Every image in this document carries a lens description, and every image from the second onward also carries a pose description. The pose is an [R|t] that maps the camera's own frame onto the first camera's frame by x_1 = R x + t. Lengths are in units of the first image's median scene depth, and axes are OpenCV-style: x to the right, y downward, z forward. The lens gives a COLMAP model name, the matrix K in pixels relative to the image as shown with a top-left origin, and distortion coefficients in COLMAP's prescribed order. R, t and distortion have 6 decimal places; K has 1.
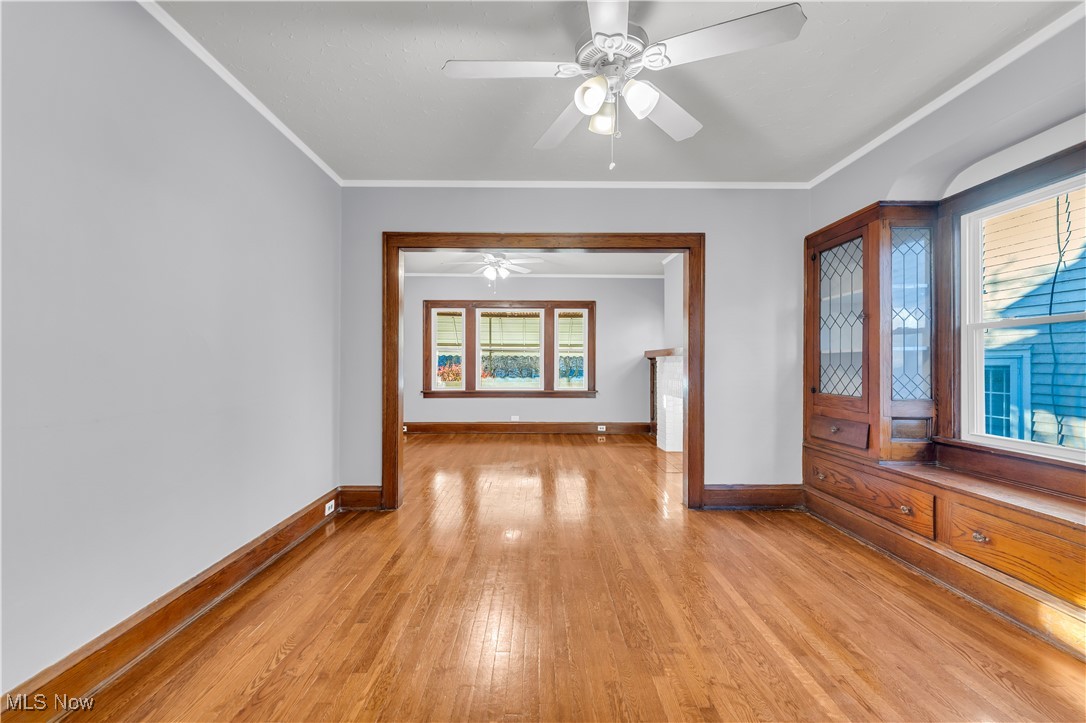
lens RADIAL K [[440.3, 0, 542.6], [0, 440.3, 362.7], [0, 0, 1]] dist [-0.000001, -0.001167]
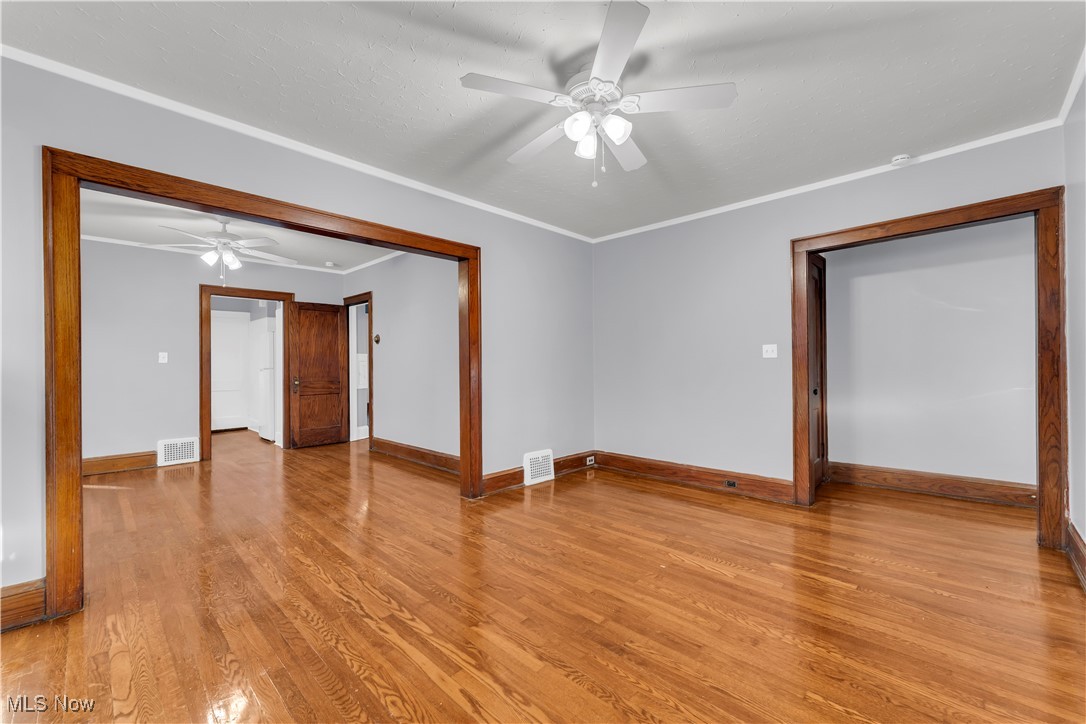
lens RADIAL K [[440.3, 0, 541.8], [0, 440.3, 363.9], [0, 0, 1]] dist [-0.000001, -0.001167]
pose [[-0.703150, 0.003375, -0.711034, 0.545994], [0.009993, 0.999937, -0.005137, 0.011506], [0.710972, -0.010718, -0.703139, 3.311046]]
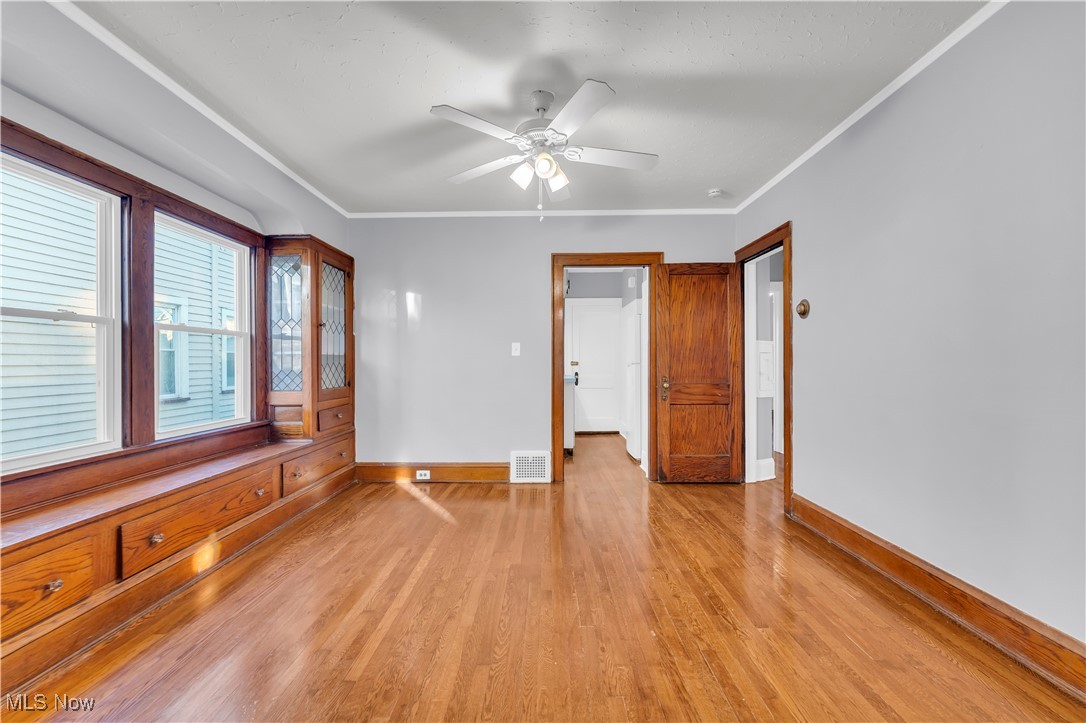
lens RADIAL K [[440.3, 0, 540.2], [0, 440.3, 361.0], [0, 0, 1]] dist [-0.000001, -0.001167]
pose [[-0.999732, 0.002479, 0.023037, 0.111154], [0.002385, 0.999989, -0.004103, 0.005161], [-0.023047, -0.004047, -0.999726, 2.020276]]
